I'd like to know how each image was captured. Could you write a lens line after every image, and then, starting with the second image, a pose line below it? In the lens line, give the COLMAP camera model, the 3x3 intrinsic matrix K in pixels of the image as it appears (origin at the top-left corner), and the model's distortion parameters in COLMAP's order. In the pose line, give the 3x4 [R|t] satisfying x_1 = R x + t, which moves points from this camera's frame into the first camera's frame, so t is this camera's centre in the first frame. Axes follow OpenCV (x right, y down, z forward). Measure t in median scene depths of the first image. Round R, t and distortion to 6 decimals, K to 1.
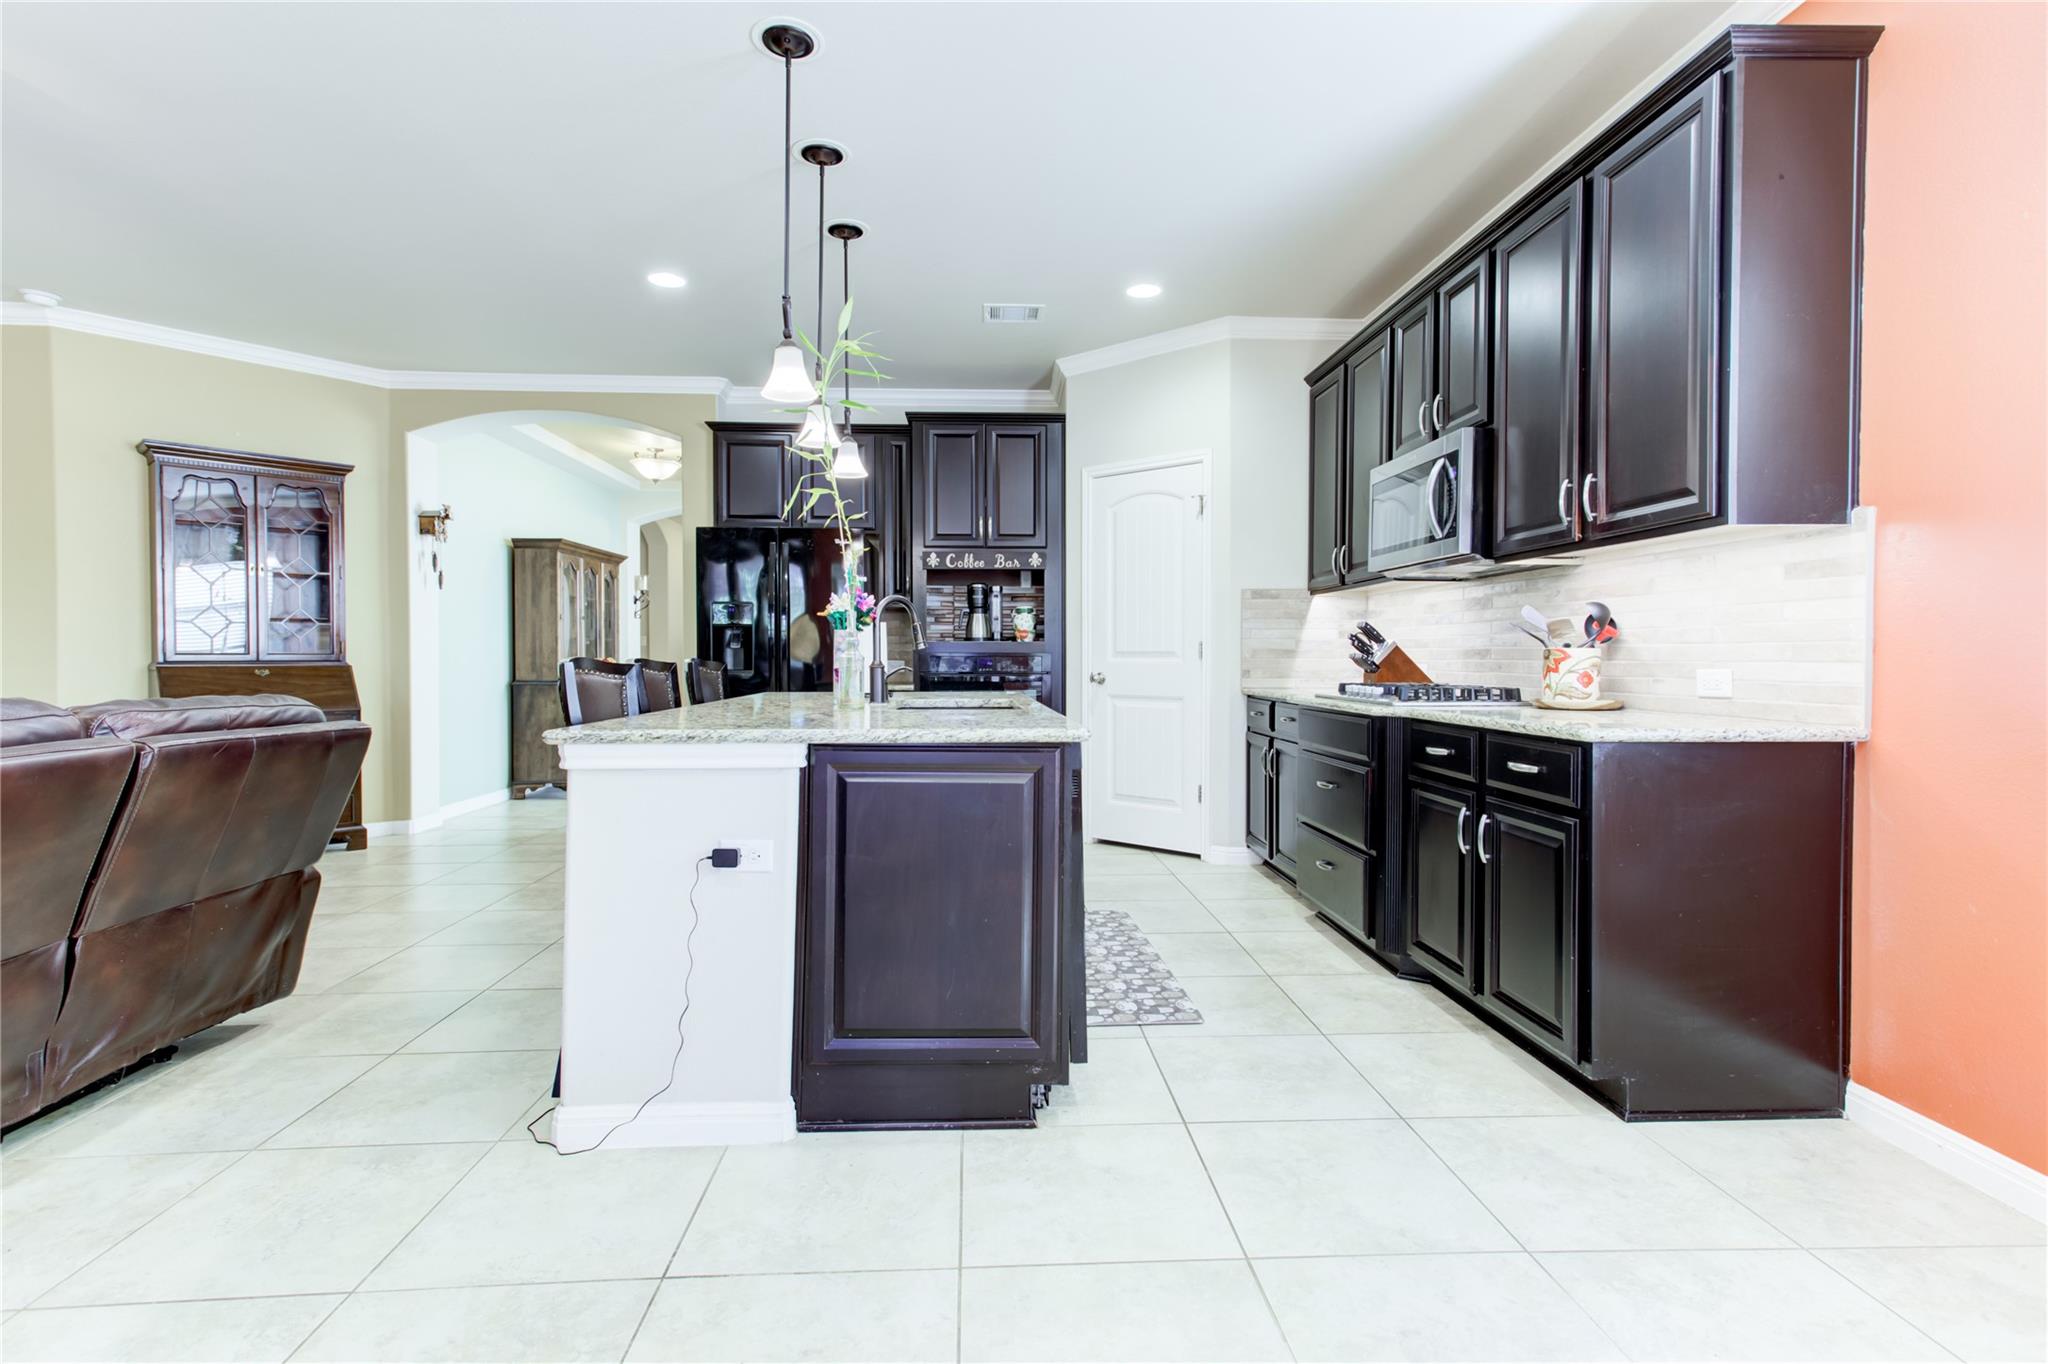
lens RADIAL K [[985.5, 0, 1005.4], [0, 985.5, 672.9], [0, 0, 1]] dist [-0.006227, 0.002247]
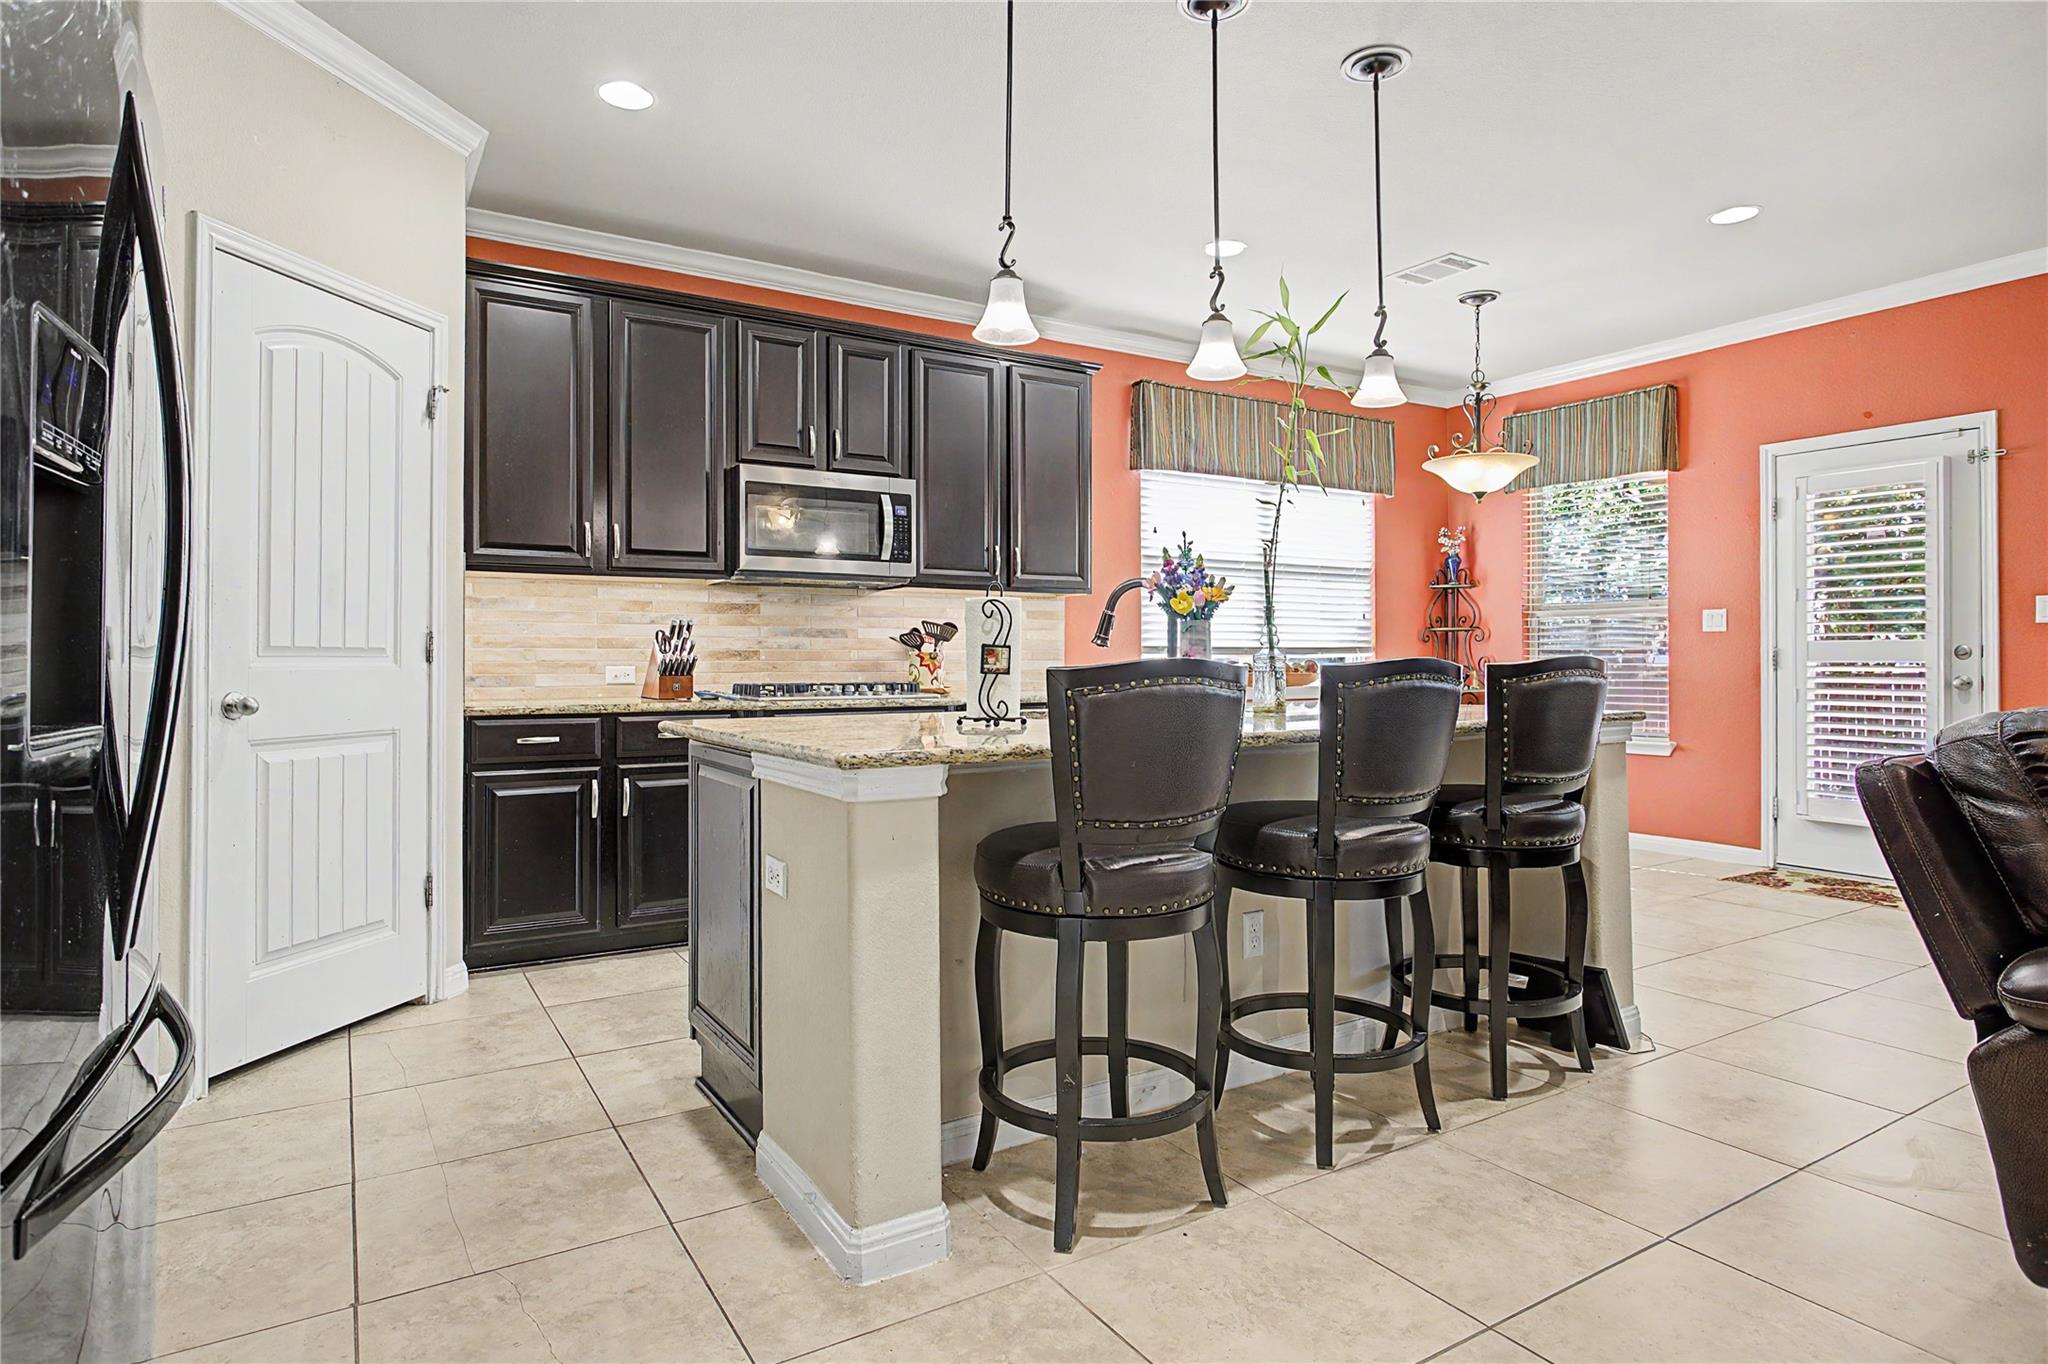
lens RADIAL K [[1110.9, 0, 1024.0], [0, 1110.9, 667.8], [0, 0, 1]] dist [-0.012226, -0.002006]
pose [[-0.491651, -0.014307, 0.870675, -0.564821], [0.007544, 0.999758, 0.020688, -0.021288], [-0.870760, 0.016740, -0.491423, 1.031116]]
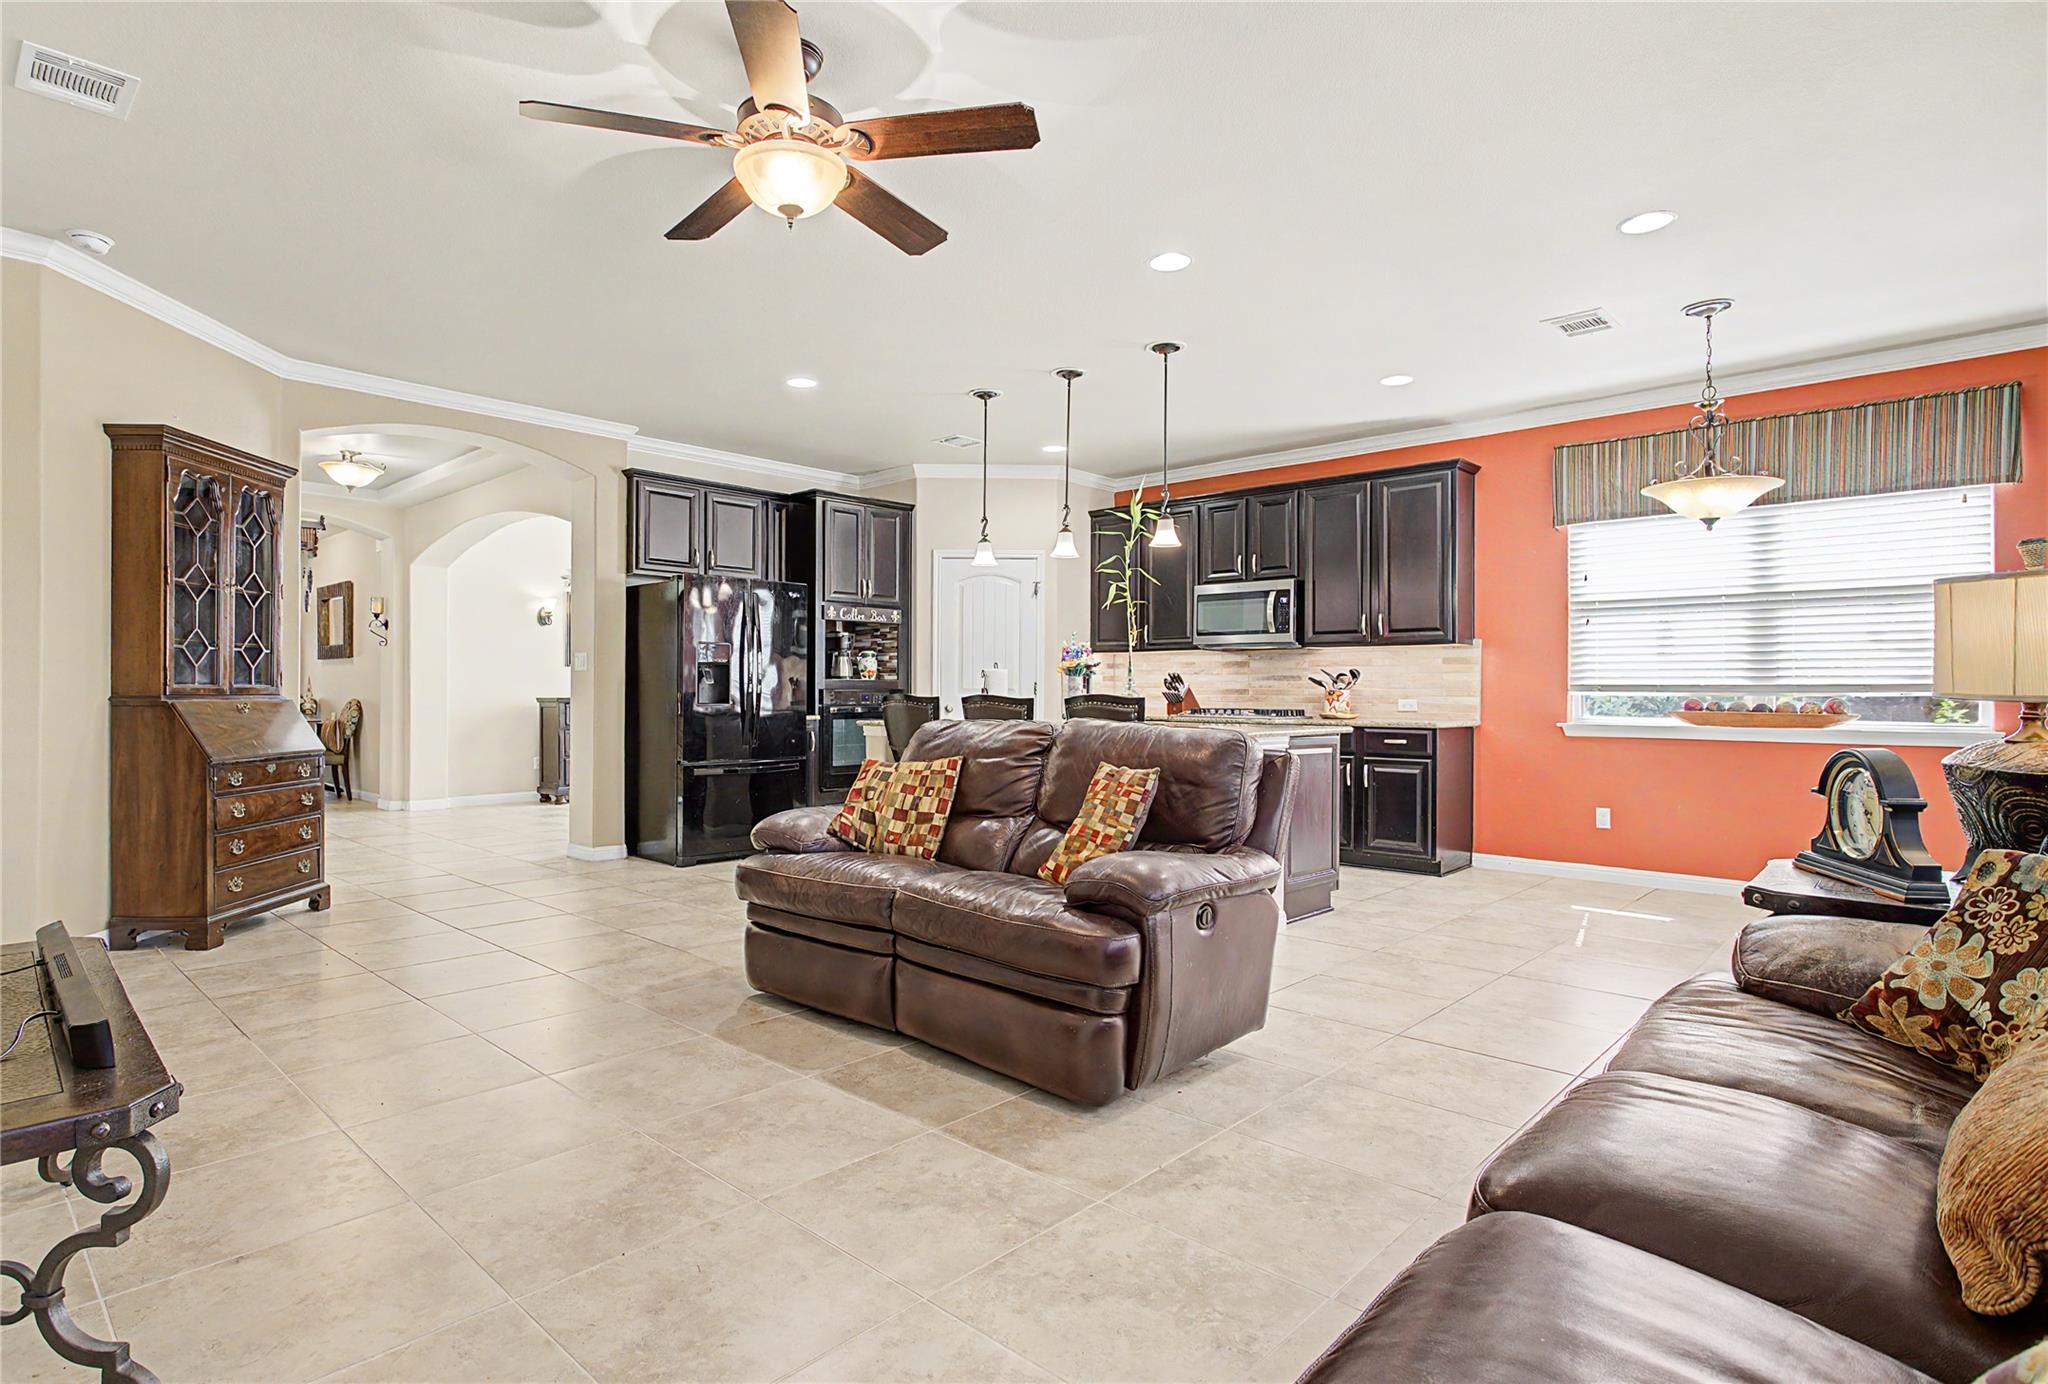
lens RADIAL K [[1052.5, 0, 968.8], [0, 1052.5, 702.9], [0, 0, 1]] dist [-0.031700, -0.000972]
pose [[0.724444, -0.012372, 0.689222, -0.950667], [0.010391, 0.999921, 0.007026, -0.013180], [-0.689255, 0.002072, 0.724516, -0.052473]]
